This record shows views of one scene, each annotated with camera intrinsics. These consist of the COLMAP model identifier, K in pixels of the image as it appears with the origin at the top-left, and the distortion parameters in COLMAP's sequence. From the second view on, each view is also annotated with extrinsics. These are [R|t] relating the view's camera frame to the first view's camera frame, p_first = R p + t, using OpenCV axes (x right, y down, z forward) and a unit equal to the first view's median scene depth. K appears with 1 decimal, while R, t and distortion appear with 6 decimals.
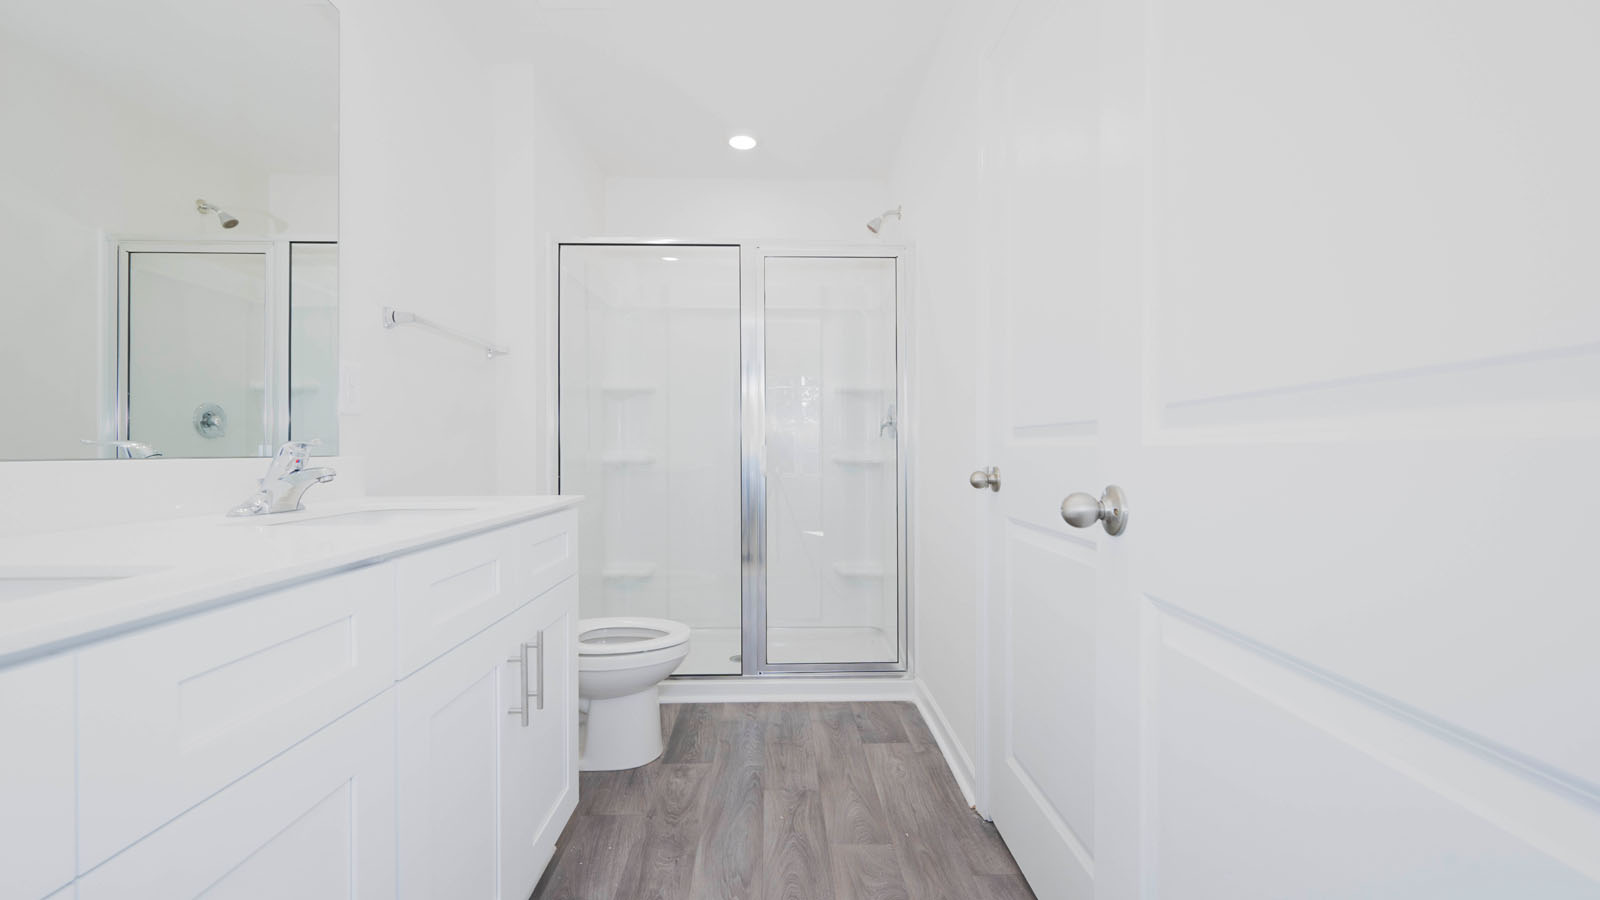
lens RADIAL K [[633.5, 0, 801.1], [0, 633.5, 447.9], [0, 0, 1]] dist [-0.018948, -0.000553]
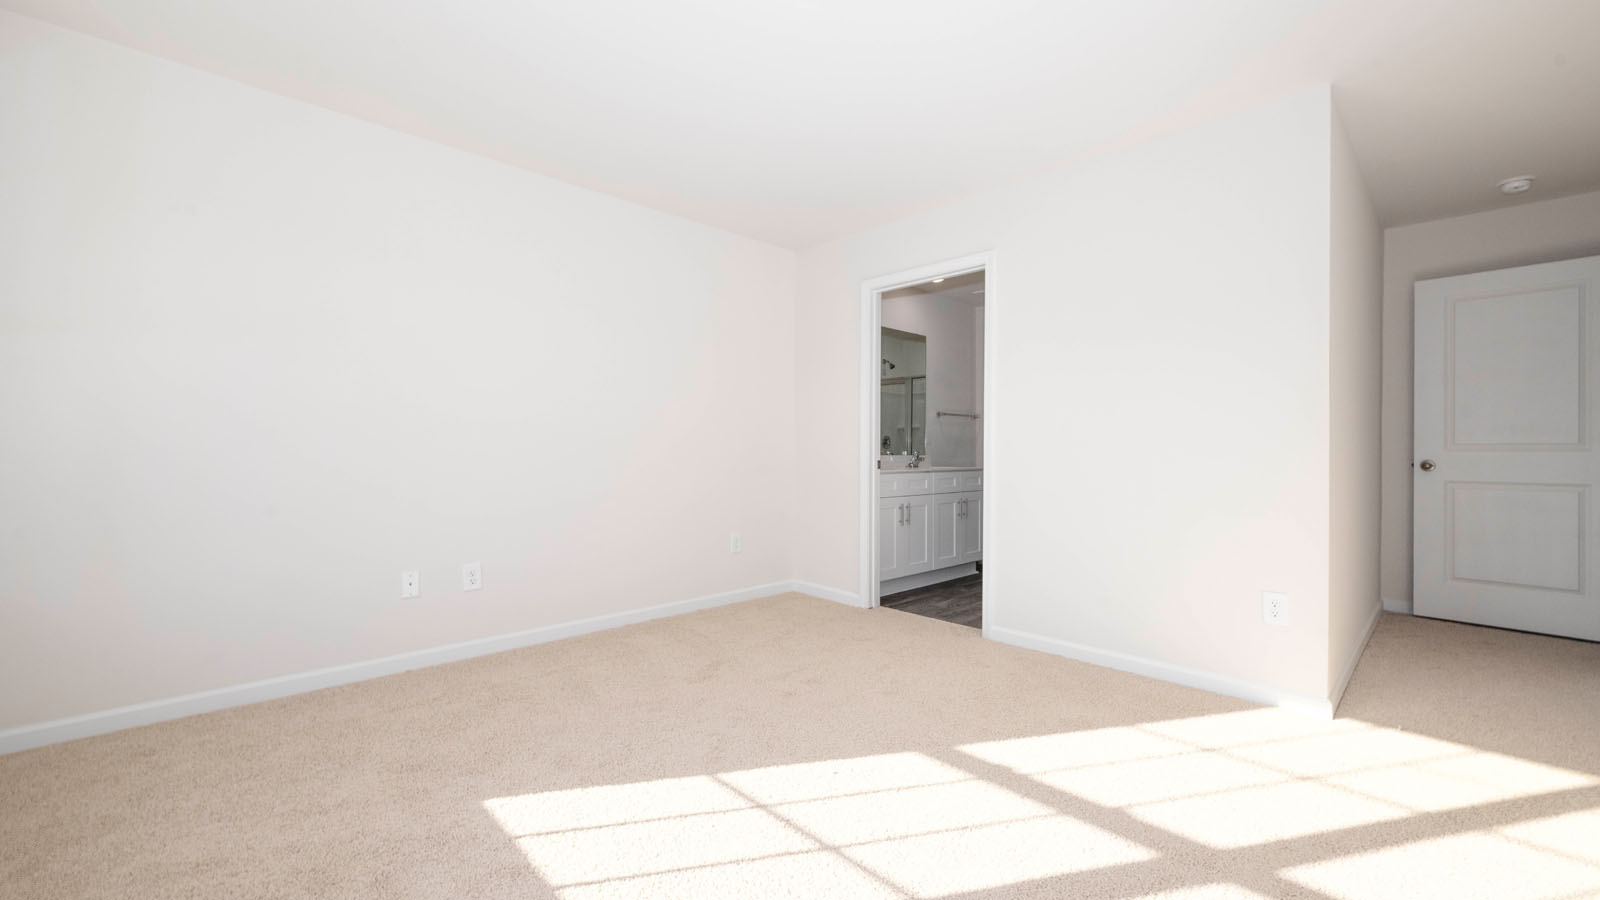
lens RADIAL K [[633.5, 0, 799.9], [0, 633.5, 444.2], [0, 0, 1]] dist [-0.018948, -0.000553]
pose [[0.670404, 0.005001, -0.741979, 1.034201], [-0.001829, 0.999985, 0.005087, -0.043271], [0.741994, -0.002053, 0.670403, -1.383262]]
